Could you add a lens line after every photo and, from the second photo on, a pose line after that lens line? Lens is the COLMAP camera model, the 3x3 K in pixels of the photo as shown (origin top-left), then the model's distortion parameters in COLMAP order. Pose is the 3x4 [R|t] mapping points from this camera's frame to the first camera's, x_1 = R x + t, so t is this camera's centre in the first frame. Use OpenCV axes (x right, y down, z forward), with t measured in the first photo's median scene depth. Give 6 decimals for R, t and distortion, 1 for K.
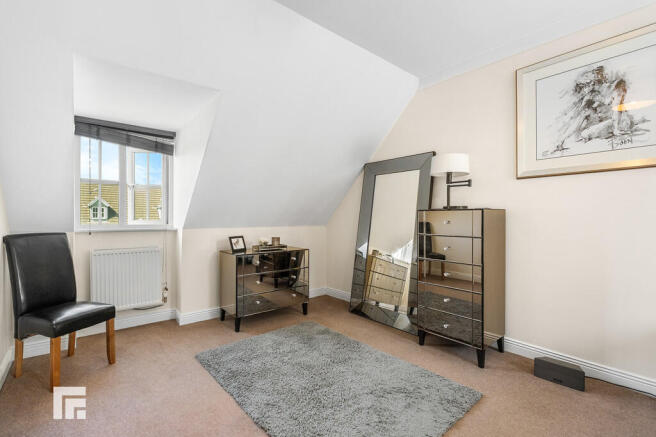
lens RADIAL K [[303.1, 0, 324.7], [0, 303.1, 222.2], [0, 0, 1]] dist [-0.009560, 0.000922]
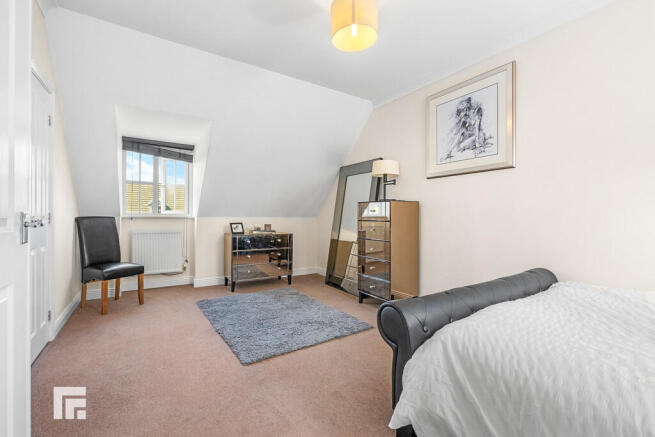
lens RADIAL K [[283.6, 0, 329.0], [0, 283.6, 219.0], [0, 0, 1]] dist [-0.009492, 0.003555]
pose [[0.995741, 0.008345, -0.091816, 0.281917], [-0.008700, 0.999956, -0.003464, 0.037189], [0.091783, 0.004248, 0.995770, -0.252976]]
